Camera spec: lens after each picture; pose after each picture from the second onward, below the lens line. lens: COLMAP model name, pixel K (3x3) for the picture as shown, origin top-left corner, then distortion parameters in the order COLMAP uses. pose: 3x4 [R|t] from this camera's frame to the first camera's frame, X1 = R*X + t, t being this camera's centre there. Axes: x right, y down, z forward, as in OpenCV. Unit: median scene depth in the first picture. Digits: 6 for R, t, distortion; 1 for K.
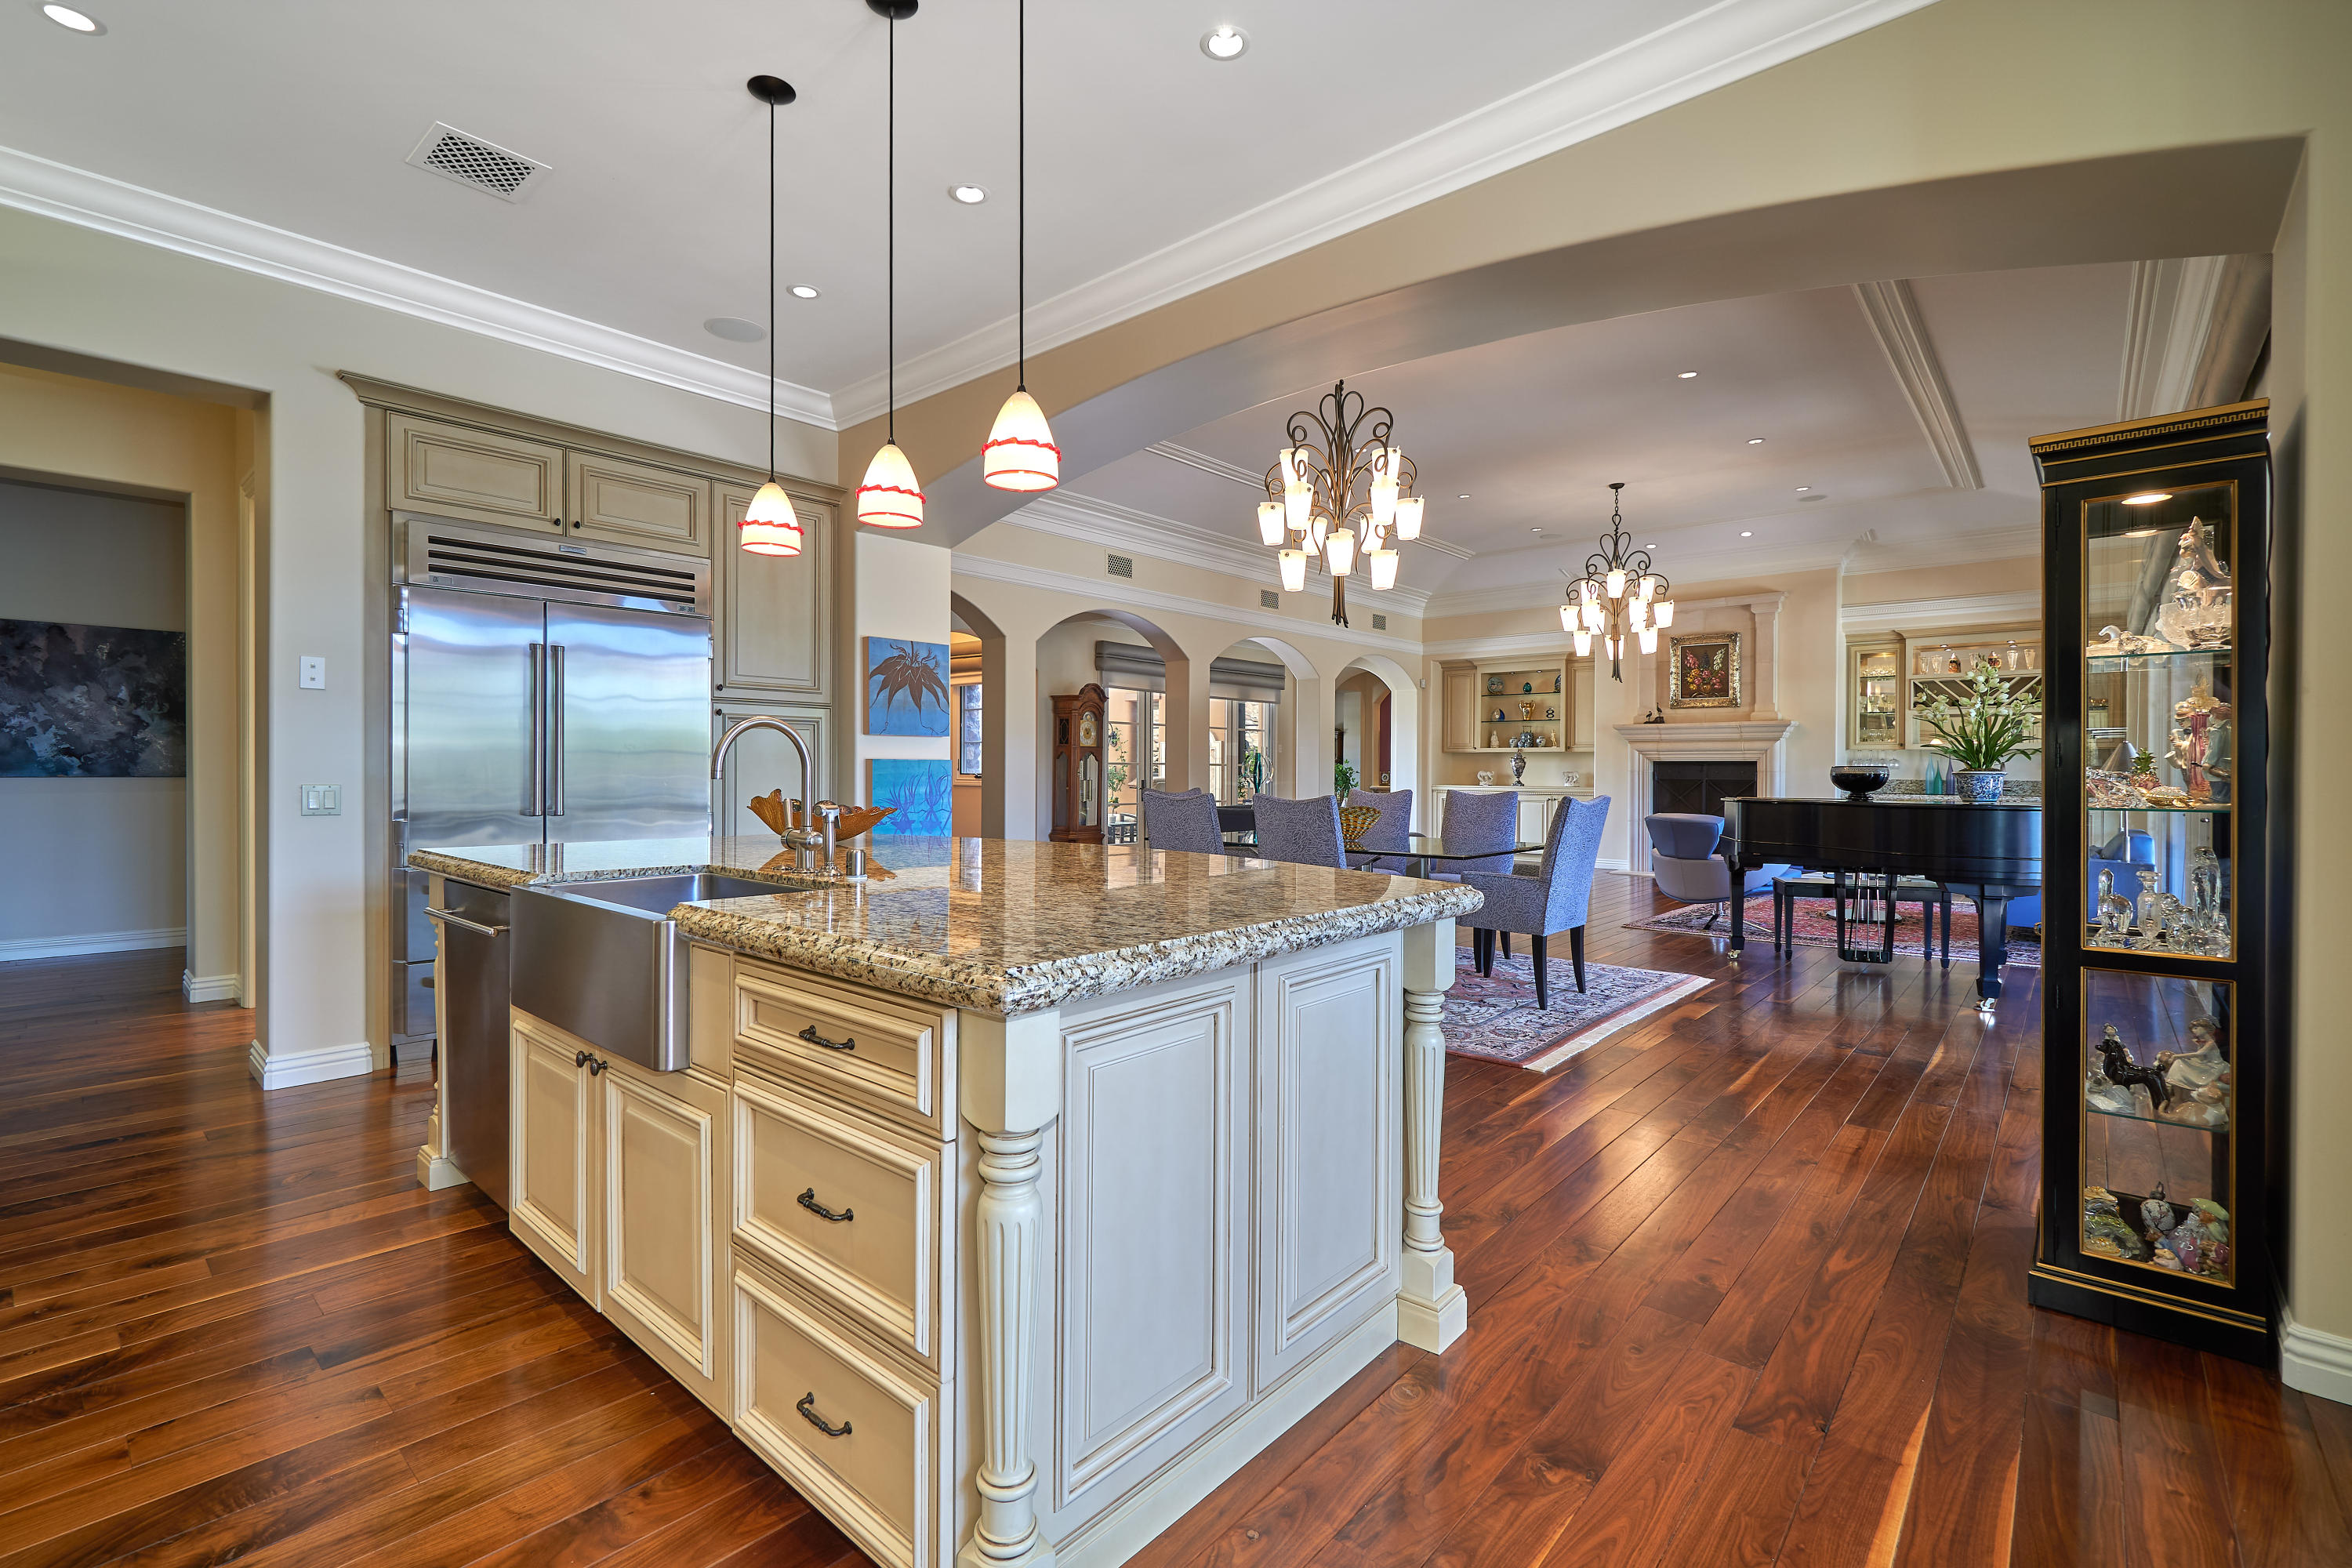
lens RADIAL K [[1044.1, 0, 1170.8], [0, 1044.1, 775.1], [0, 0, 1]] dist [-0.001727, -0.000326]
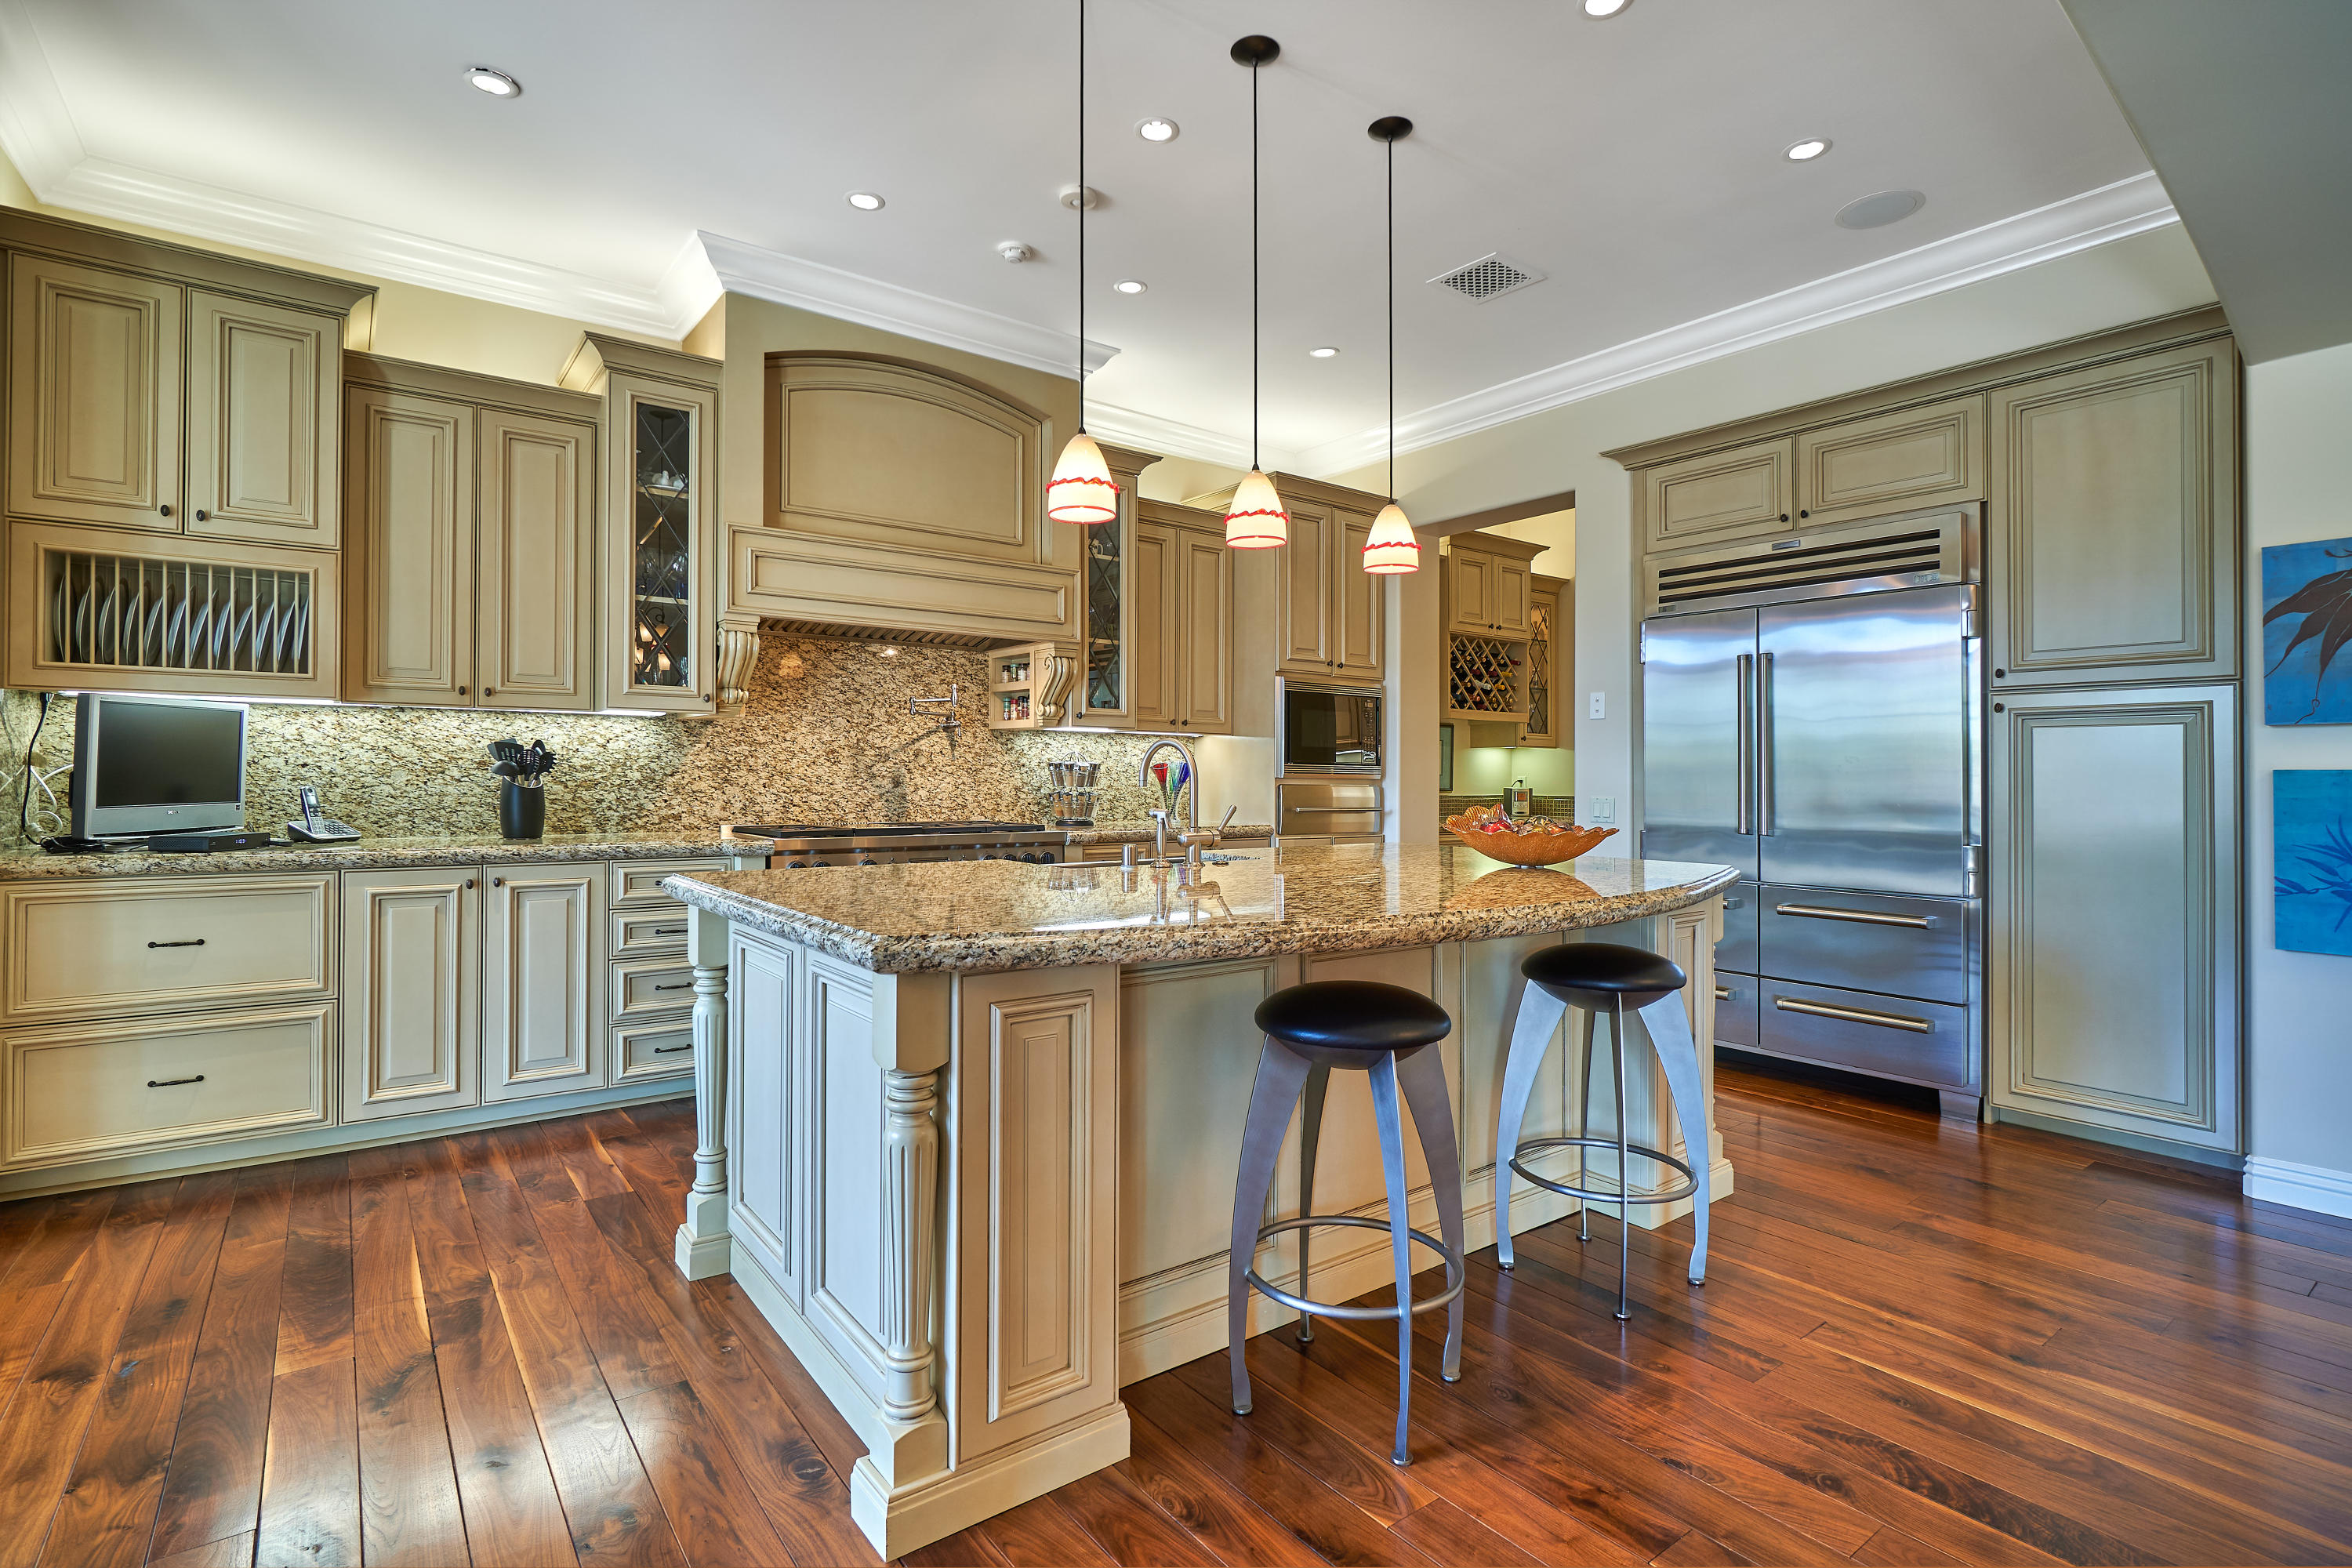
lens RADIAL K [[1133.3, 0, 1176.0], [0, 1133.3, 784.0], [0, 0, 1]] dist [0.000105, 0.000005]
pose [[-0.201086, 0.005349, -0.979559, 0.507569], [-0.005591, 0.999963, 0.006608, -0.010563], [0.979558, 0.006806, -0.201049, 0.680729]]
